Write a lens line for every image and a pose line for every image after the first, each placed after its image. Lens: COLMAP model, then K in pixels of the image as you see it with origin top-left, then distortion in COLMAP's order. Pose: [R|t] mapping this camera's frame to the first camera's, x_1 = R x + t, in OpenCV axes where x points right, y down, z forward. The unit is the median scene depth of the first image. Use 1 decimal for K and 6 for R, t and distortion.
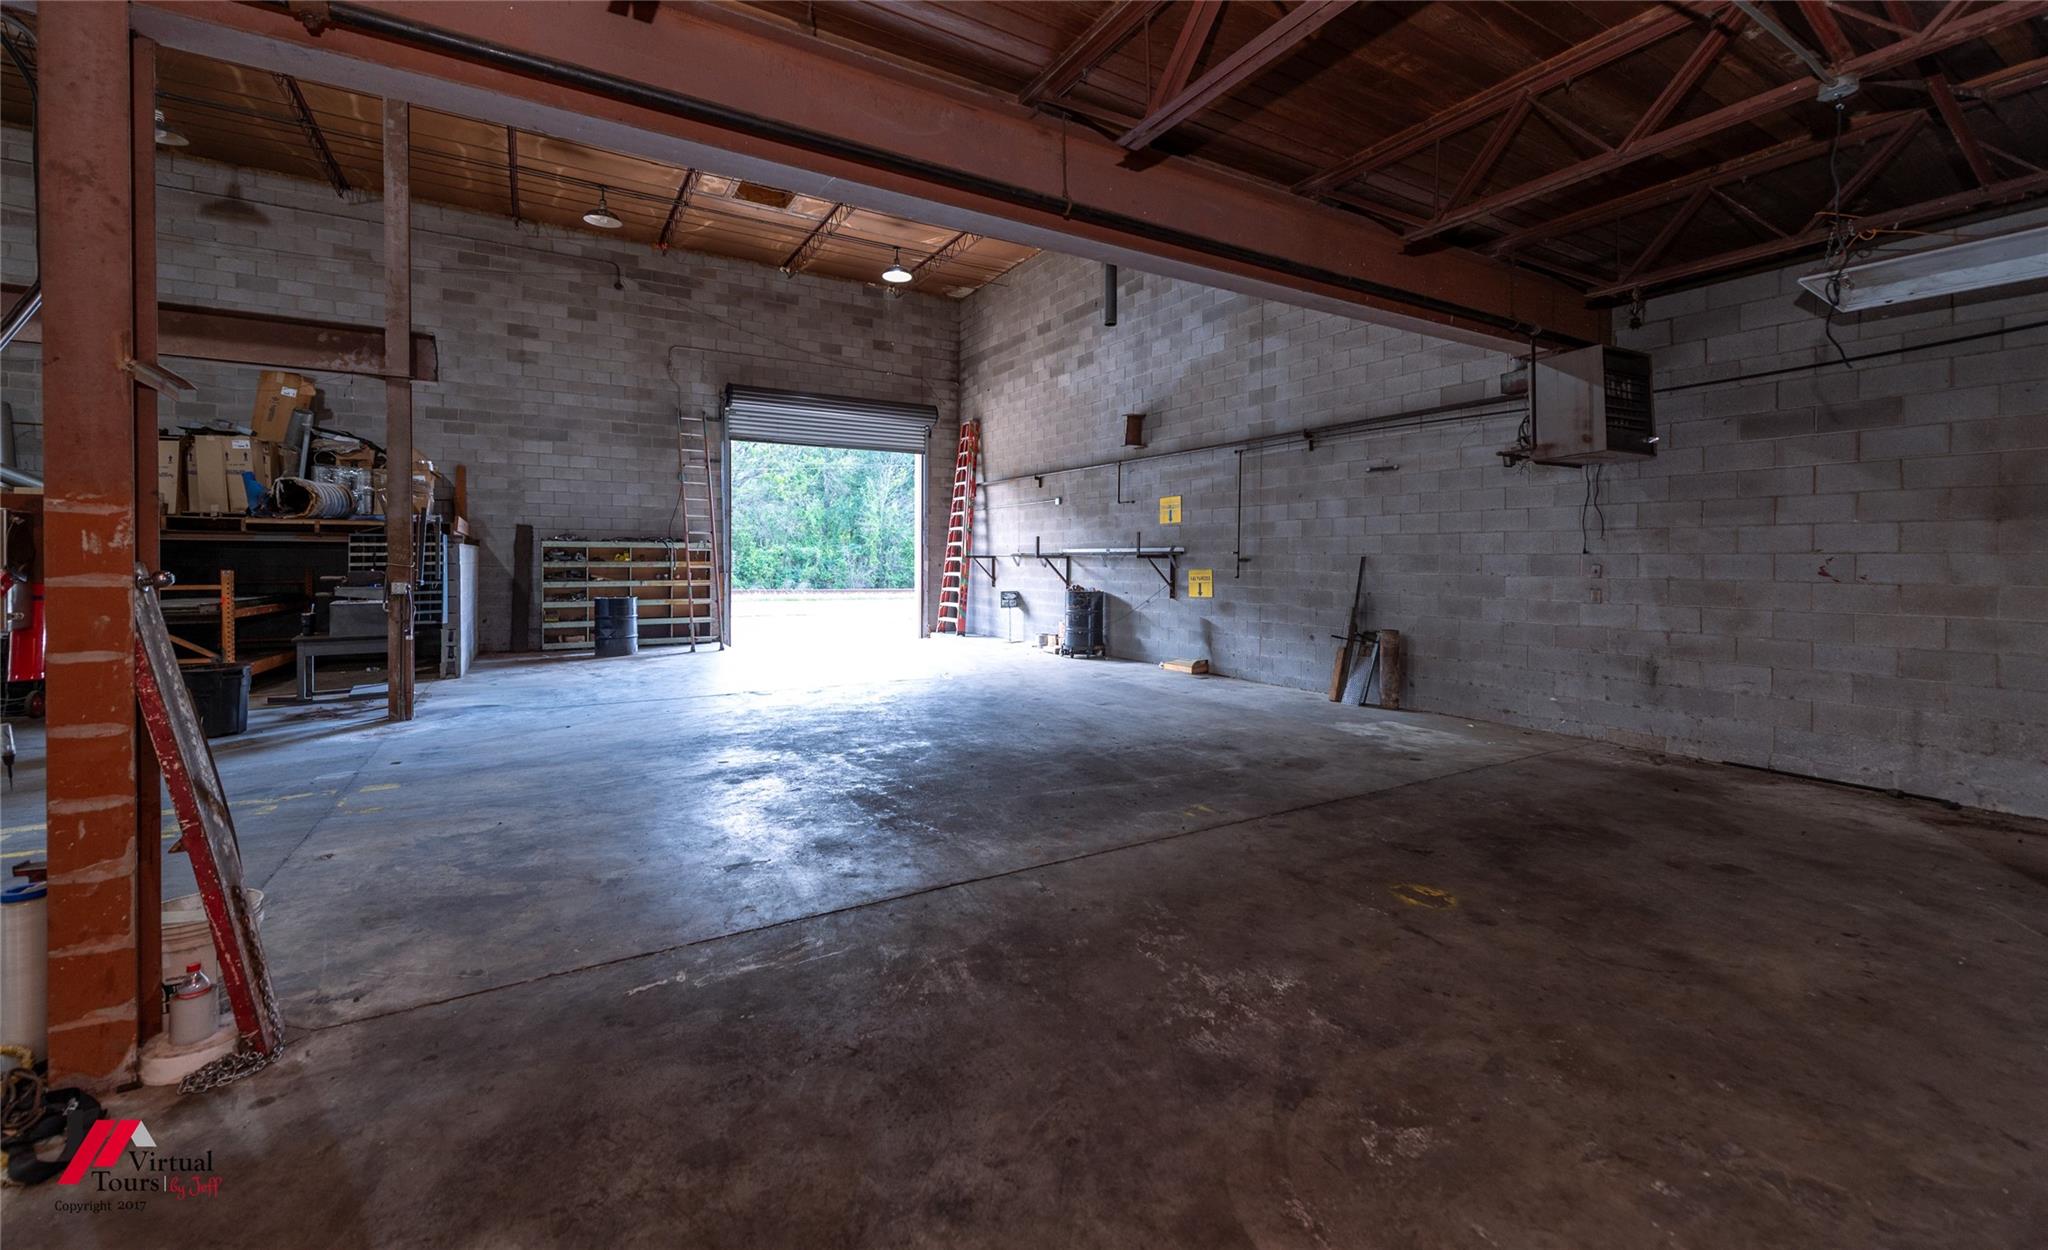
lens RADIAL K [[826.4, 0, 1026.0], [0, 826.4, 572.4], [0, 0, 1]] dist [0.000991, -0.000225]
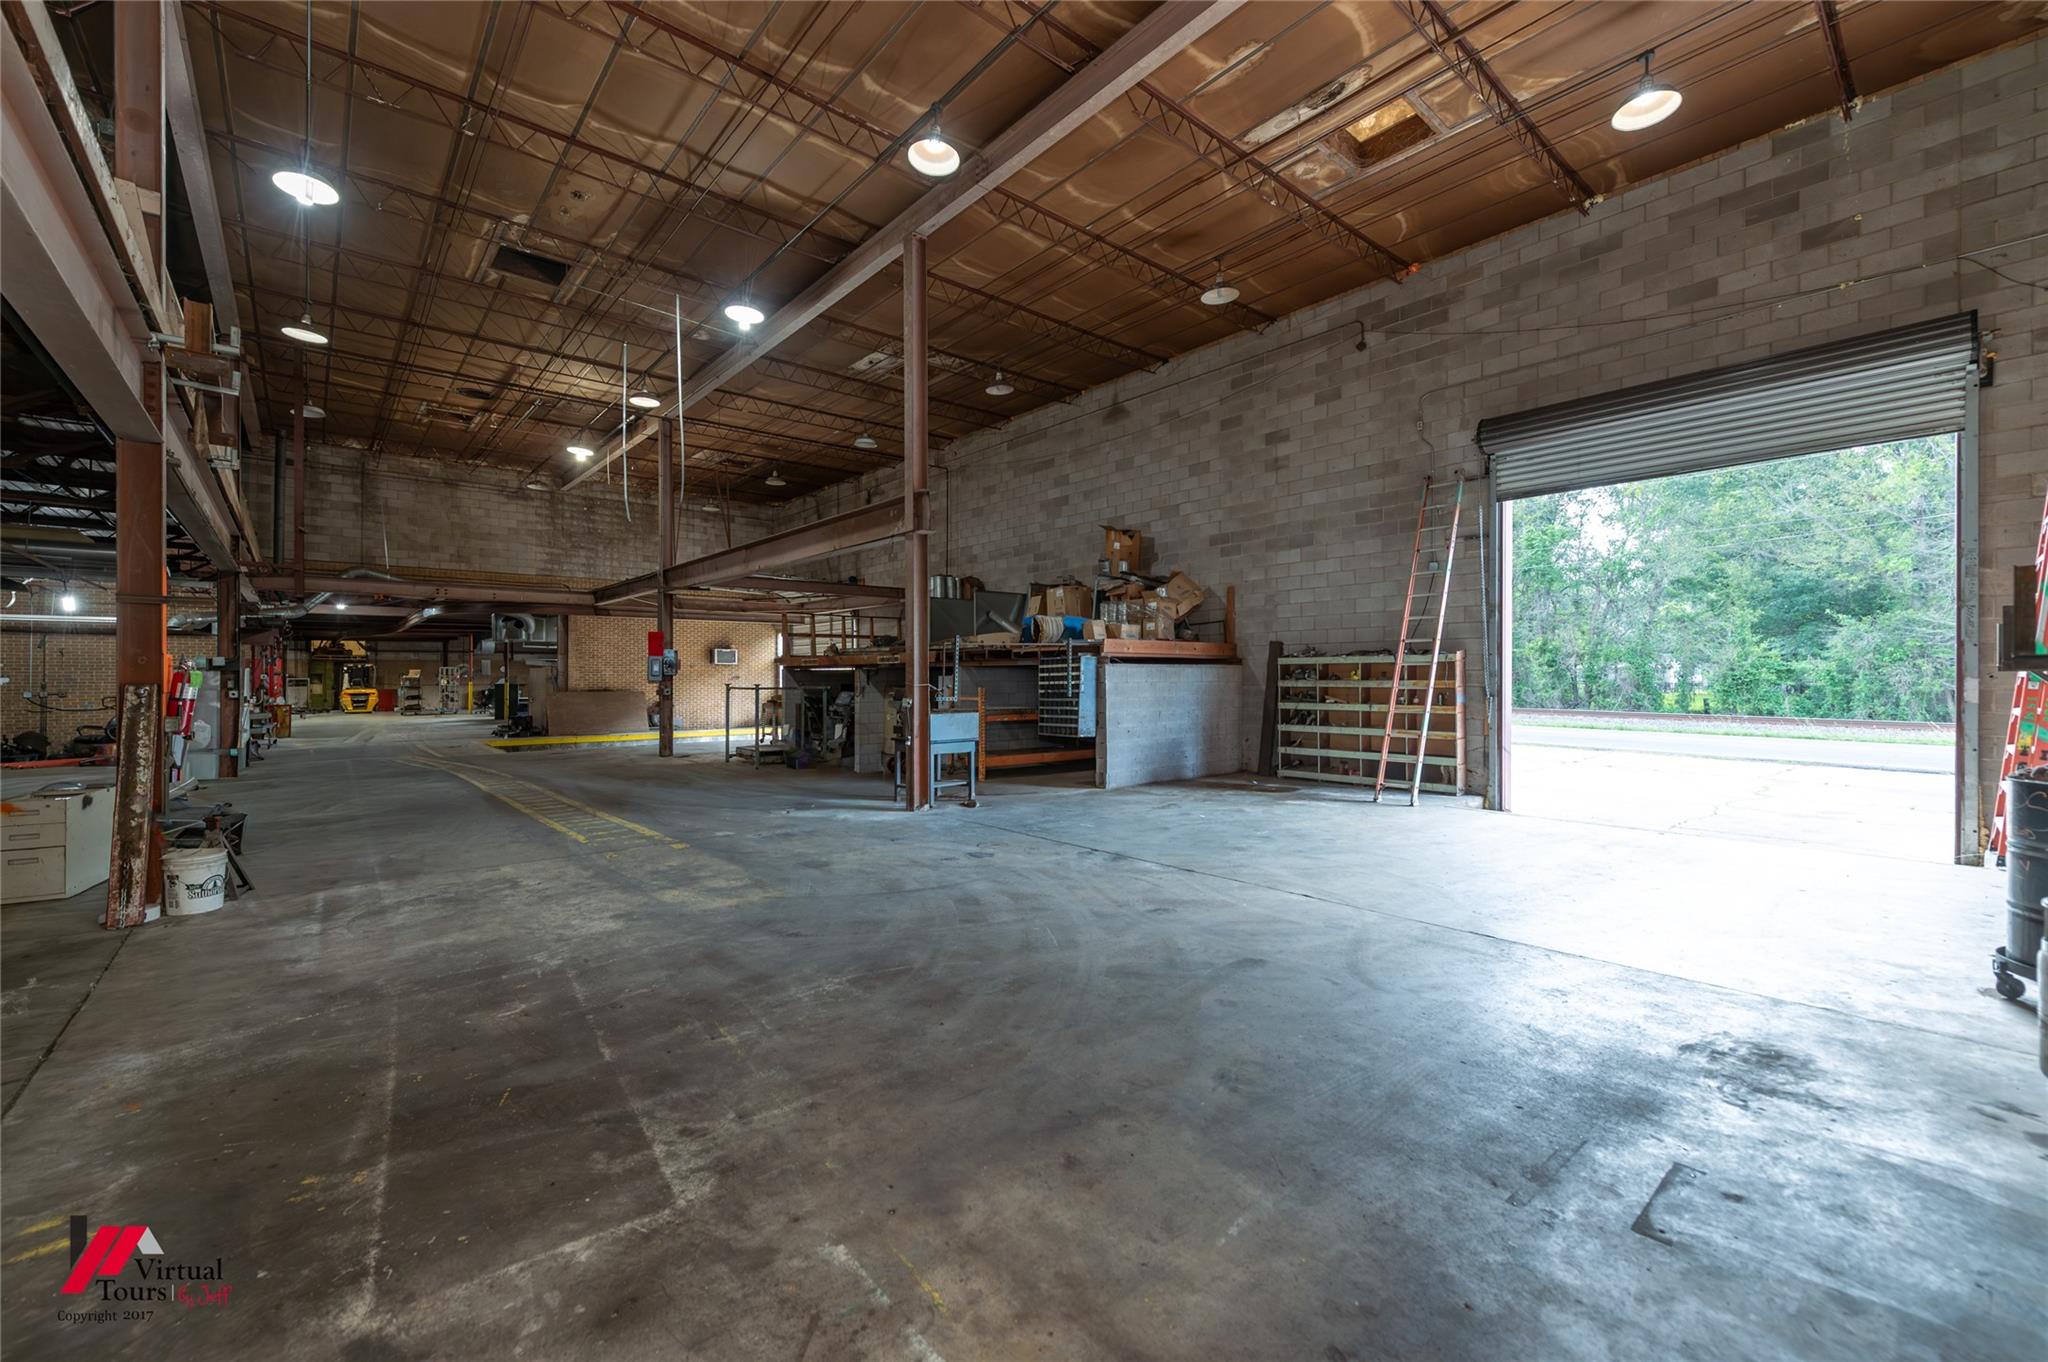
lens RADIAL K [[830.9, 0, 1024.0], [0, 830.9, 681.0], [0, 0, 1]] dist [-0.000849, -0.000353]
pose [[0.153396, 0.003677, -0.988158, 0.278054], [-0.010158, 0.999946, 0.002144, -0.010673], [0.988113, 0.009709, 0.153425, 0.547278]]
